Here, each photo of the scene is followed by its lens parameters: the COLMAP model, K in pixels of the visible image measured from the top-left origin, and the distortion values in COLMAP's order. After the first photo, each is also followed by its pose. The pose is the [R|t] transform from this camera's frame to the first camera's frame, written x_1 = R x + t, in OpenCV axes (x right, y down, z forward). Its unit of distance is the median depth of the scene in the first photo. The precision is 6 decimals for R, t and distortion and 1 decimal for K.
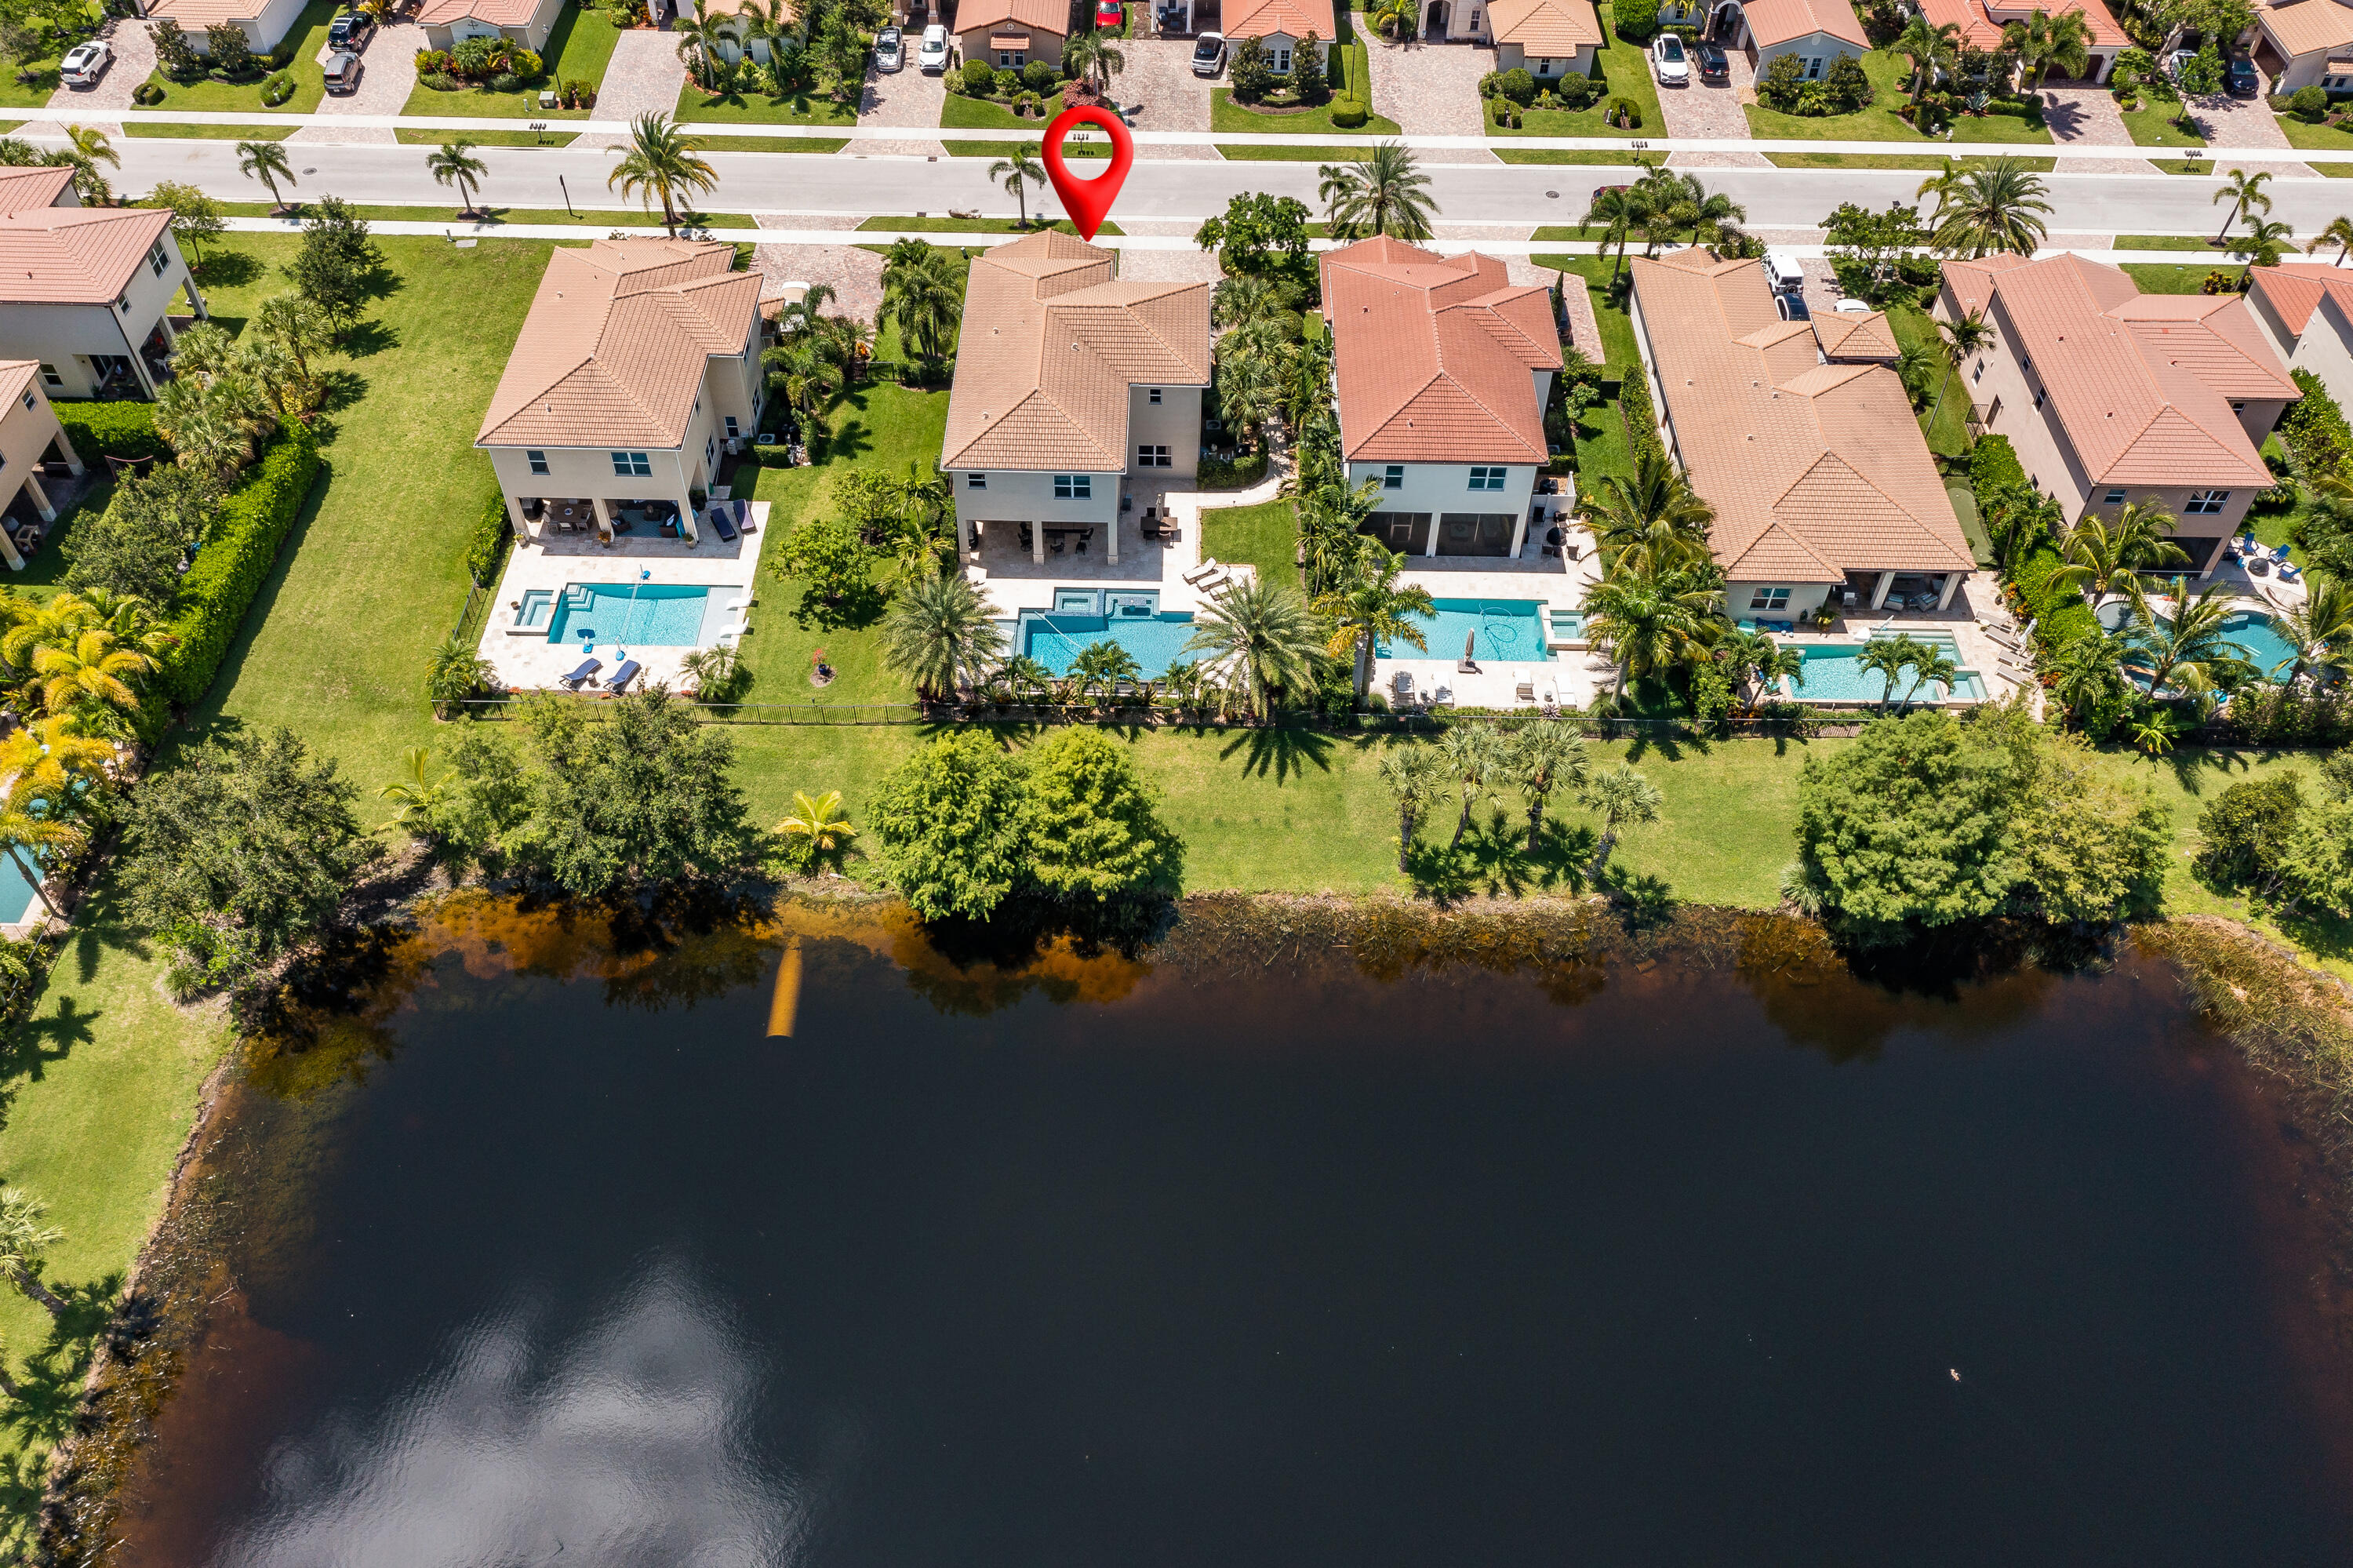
lens RADIAL K [[1862.5, 0, 1177.1], [0, 1862.5, 770.9], [0, 0, 1]] dist [0.001601, 0.003675]
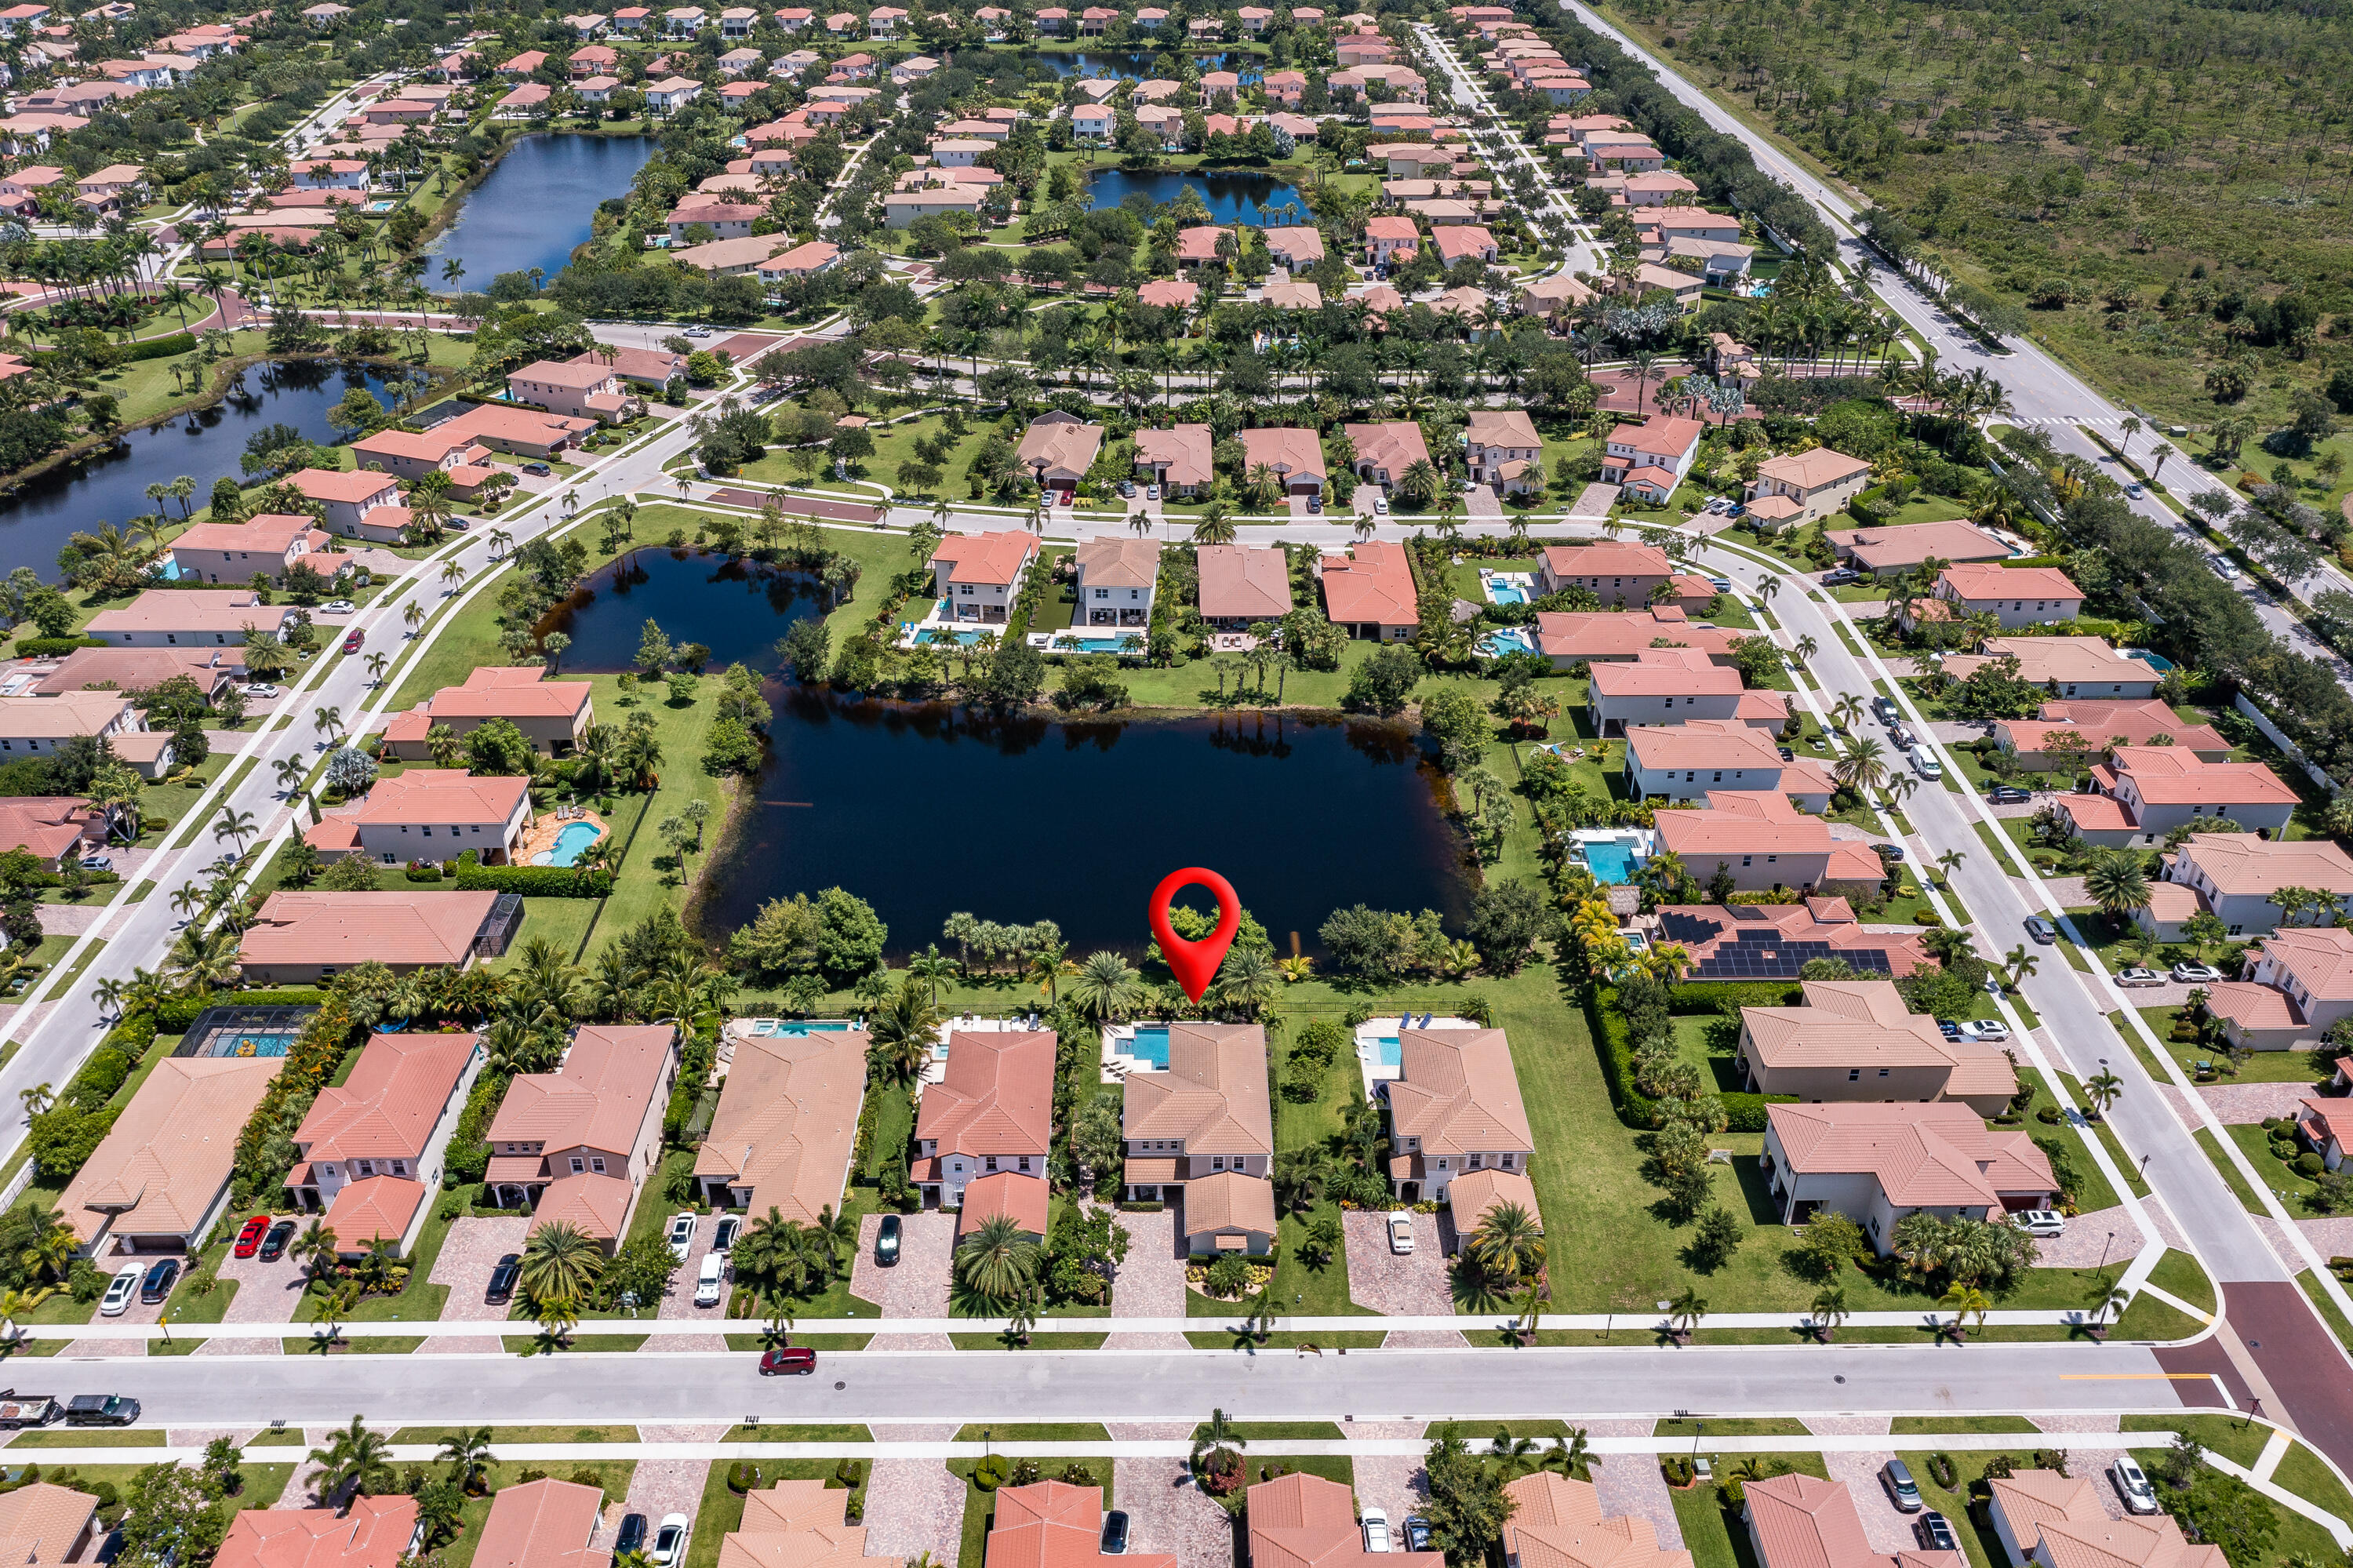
lens RADIAL K [[1859.0, 0, 1178.2], [0, 1859.0, 768.4], [0, 0, 1]] dist [0.001350, -0.001971]
pose [[-0.999708, -0.003303, -0.023954, 0.009994], [-0.024136, 0.196591, 0.980189, -2.094921], [0.001472, 0.980480, -0.196613, 1.097826]]
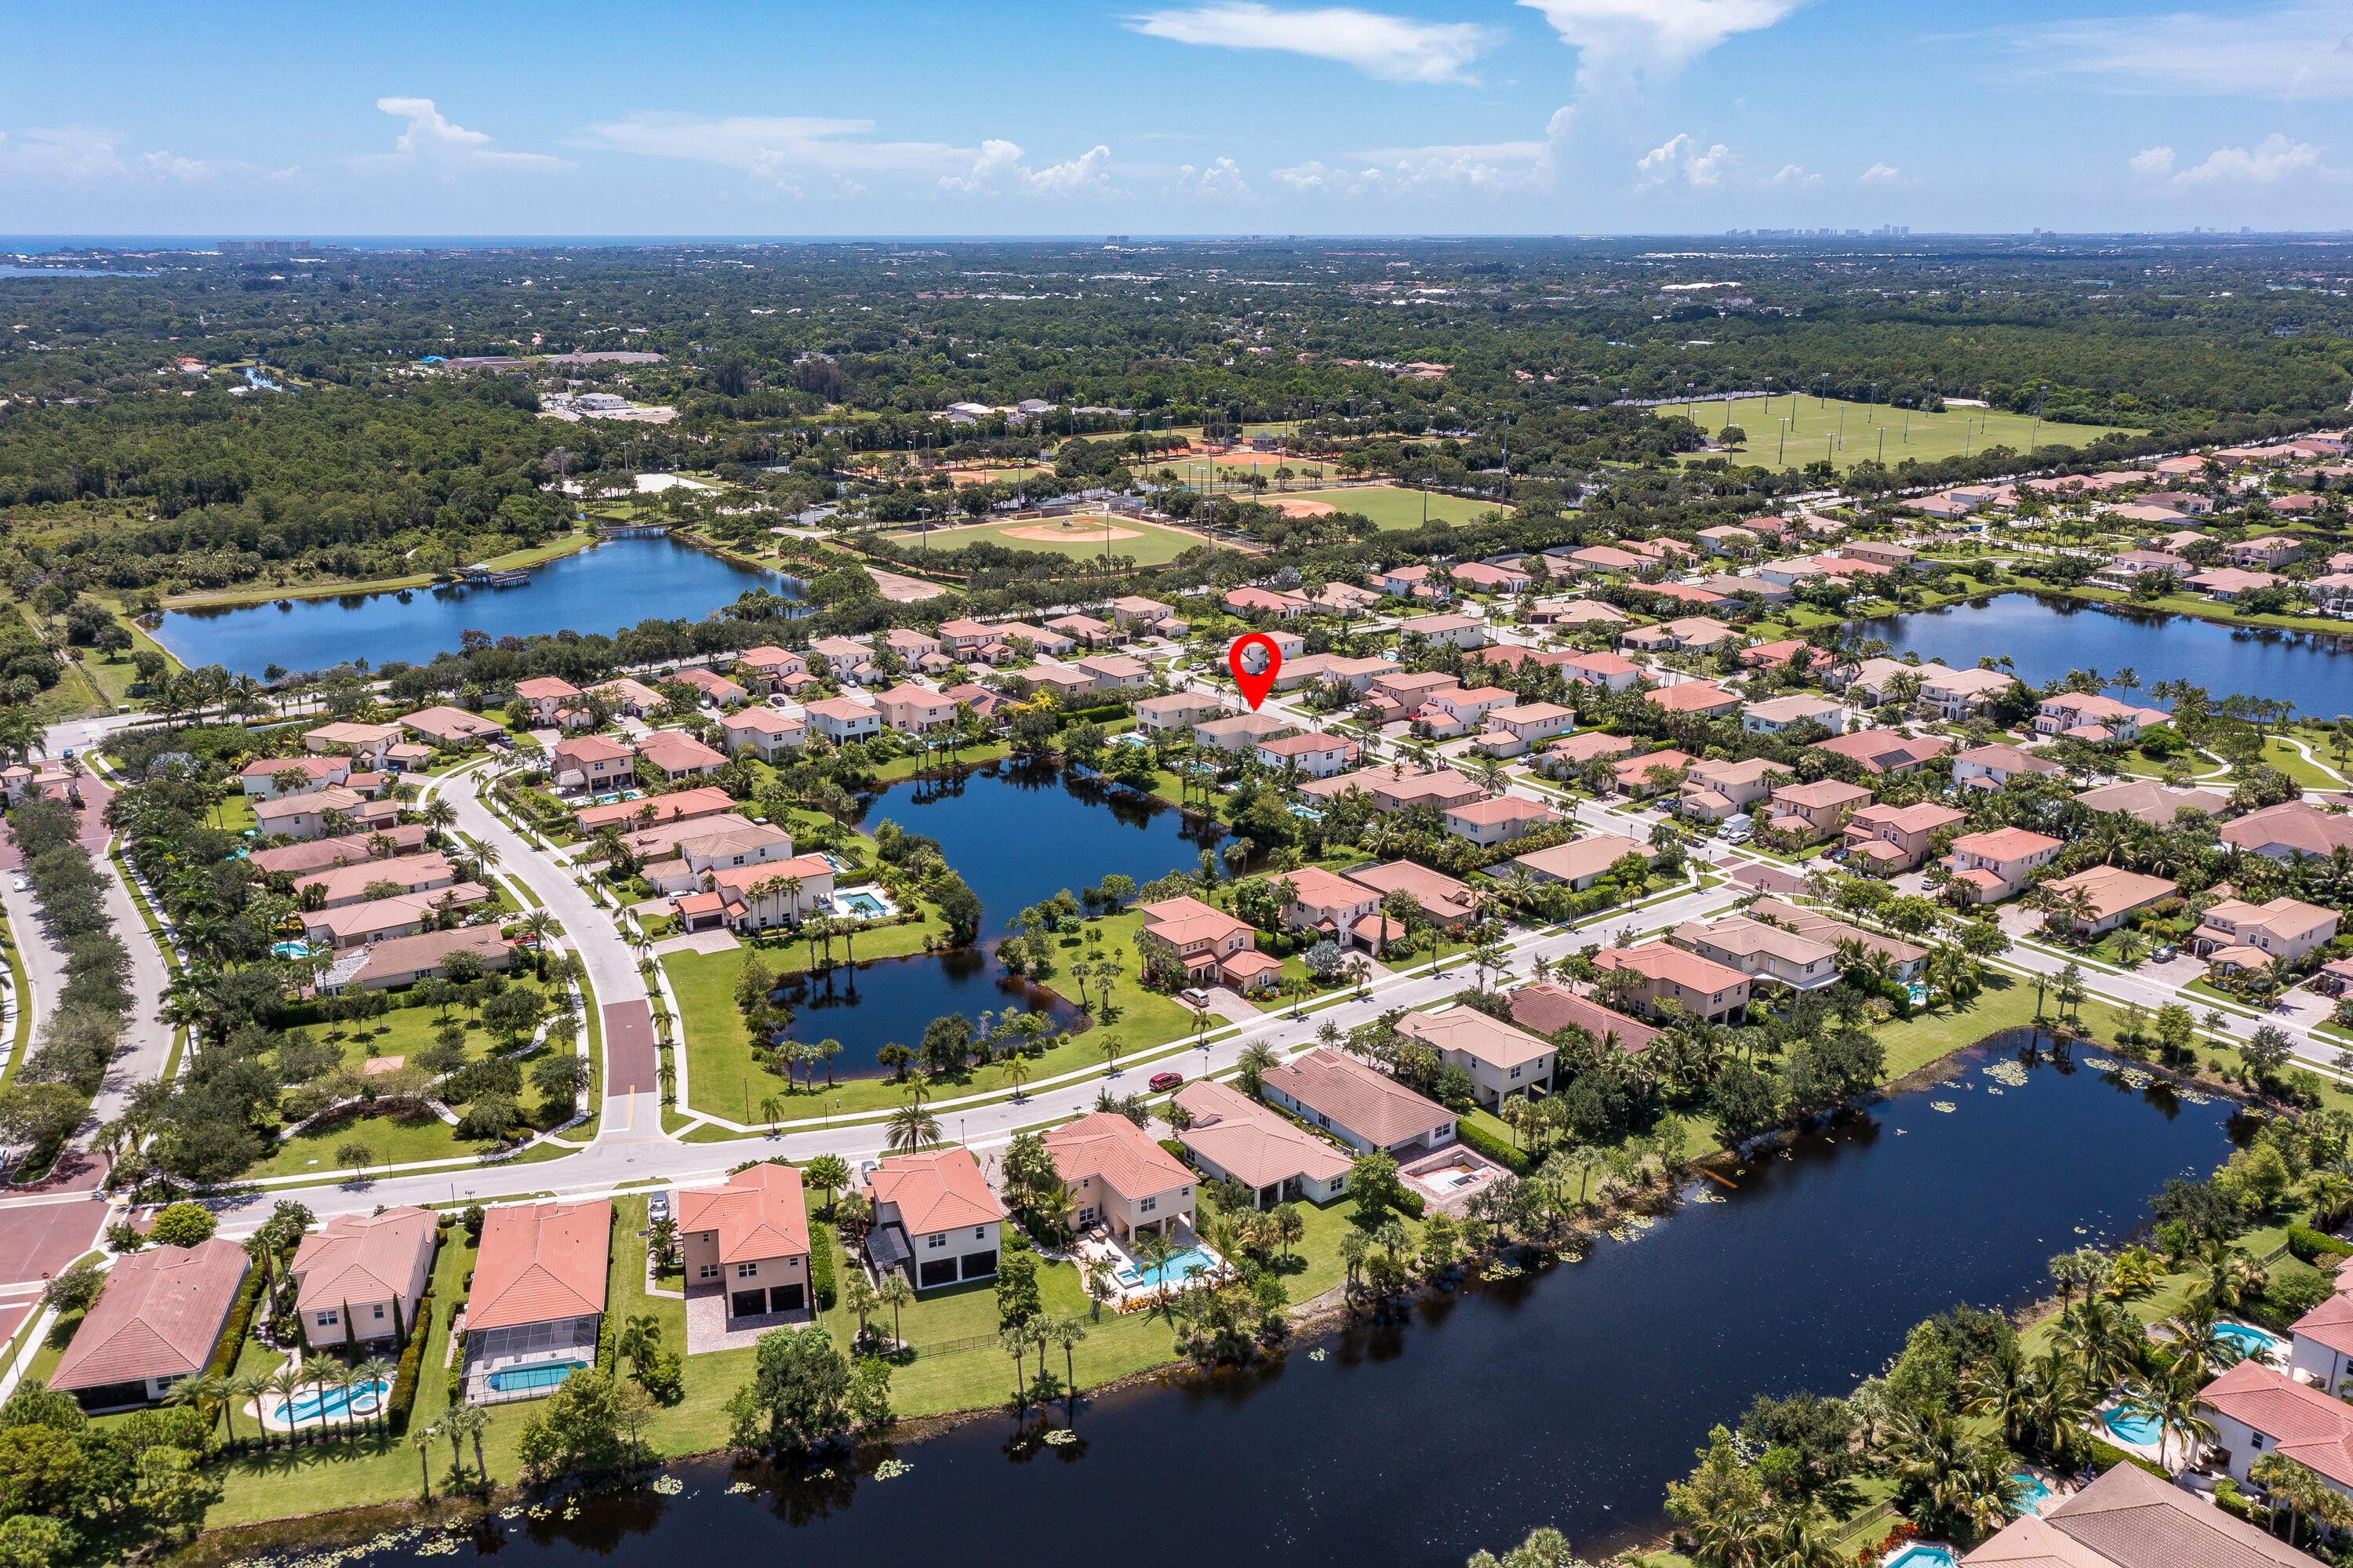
lens RADIAL K [[1862.5, 0, 1177.1], [0, 1862.5, 770.9], [0, 0, 1]] dist [0.001601, 0.003675]
pose [[0.593990, 0.219766, -0.773873, 3.156955], [-0.593604, 0.768993, -0.237243, 0.946997], [0.542964, 0.600294, 0.587228, -1.463776]]
